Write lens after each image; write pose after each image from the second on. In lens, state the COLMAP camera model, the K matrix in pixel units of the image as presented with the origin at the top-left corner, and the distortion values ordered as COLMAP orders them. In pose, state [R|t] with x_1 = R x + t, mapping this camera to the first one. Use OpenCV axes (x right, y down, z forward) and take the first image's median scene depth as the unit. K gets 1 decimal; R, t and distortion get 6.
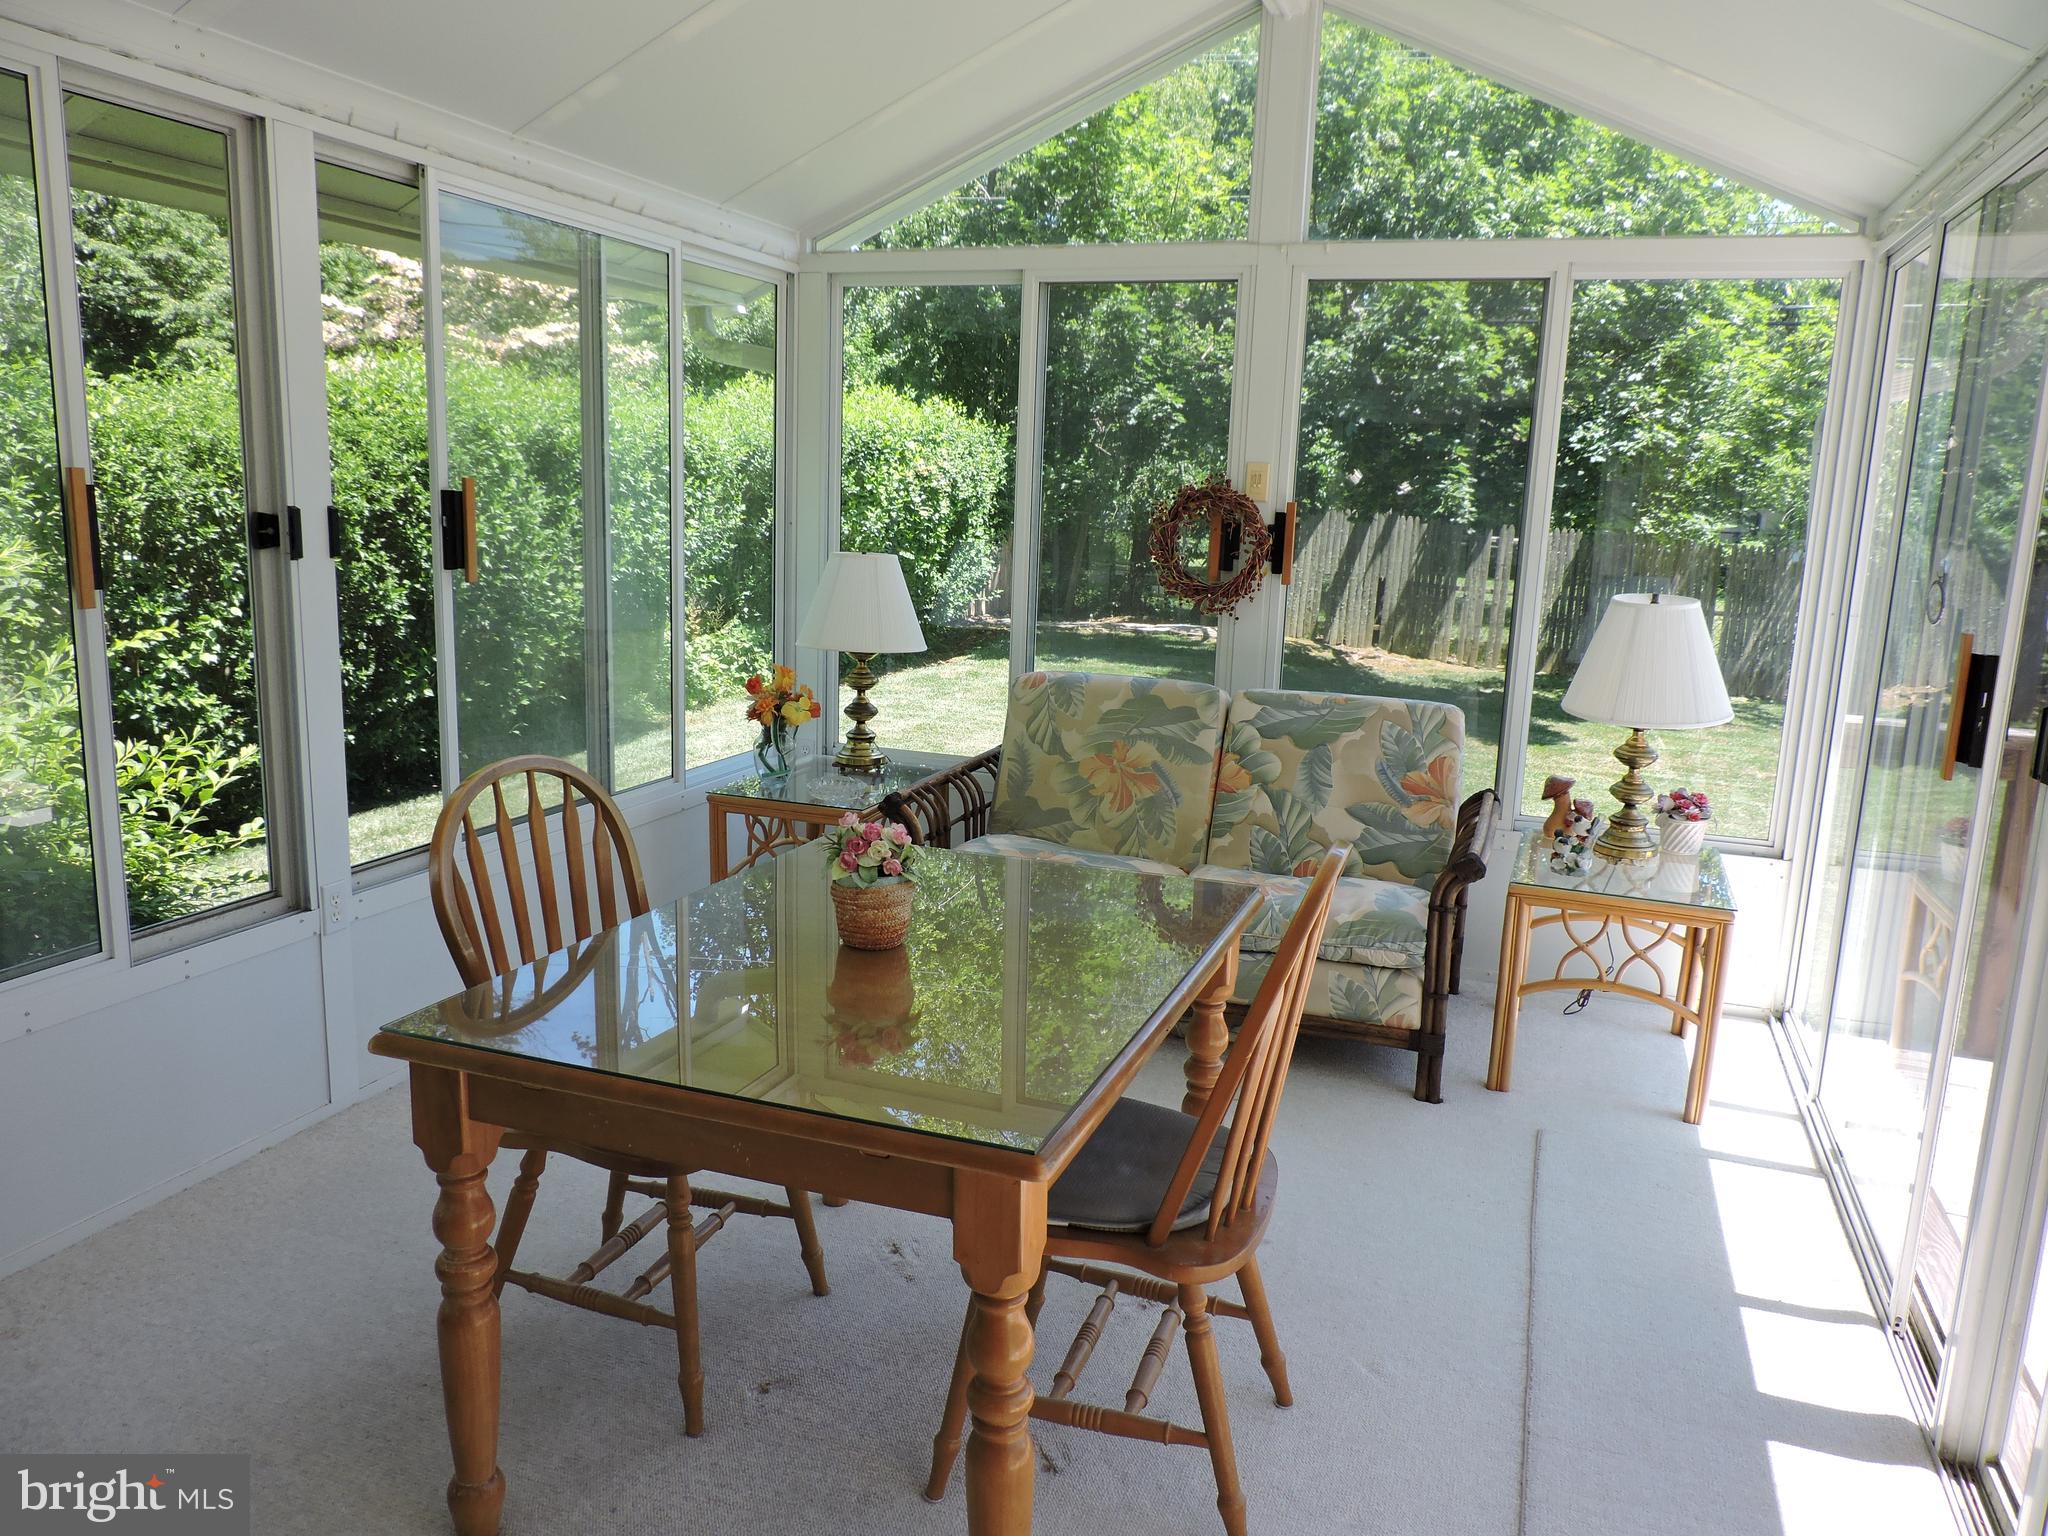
lens RADIAL K [[1437.4, 0, 1032.2], [0, 1437.4, 759.2], [0, 0, 1]] dist [-0.017584, -0.003315]
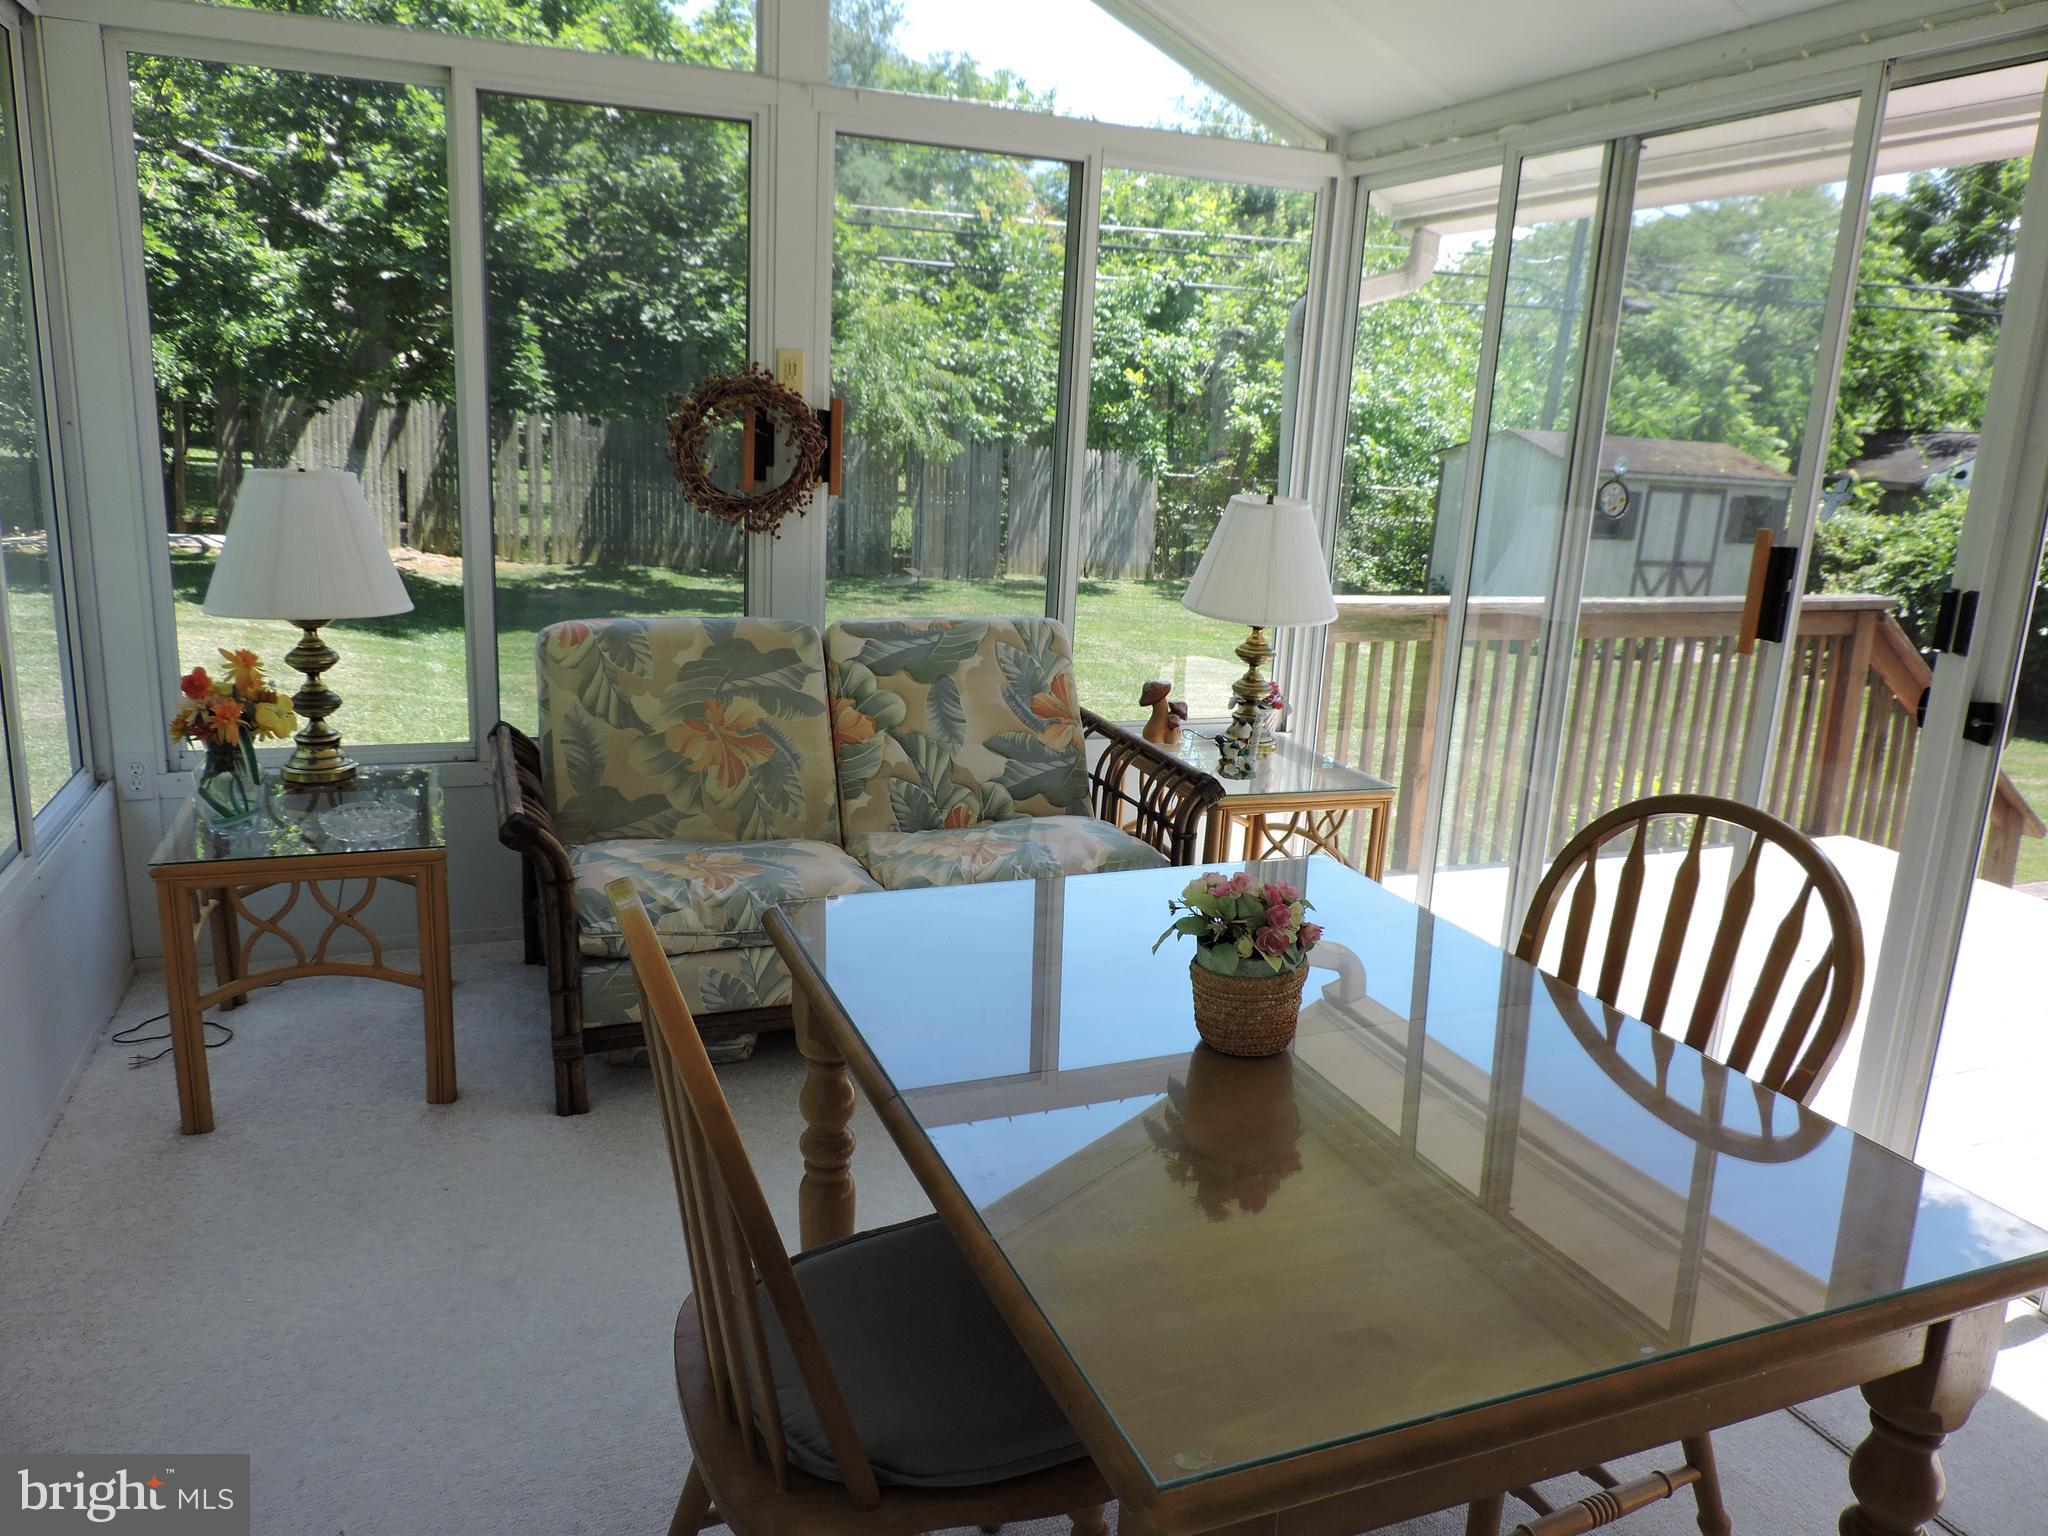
lens RADIAL K [[1437.4, 0, 1032.0], [0, 1437.4, 775.8], [0, 0, 1]] dist [-0.017584, -0.003315]
pose [[0.753351, -0.159549, 0.637971, -0.326847], [0.101272, 0.986697, 0.127174, -0.055478], [-0.649774, -0.031198, 0.759487, 0.276499]]
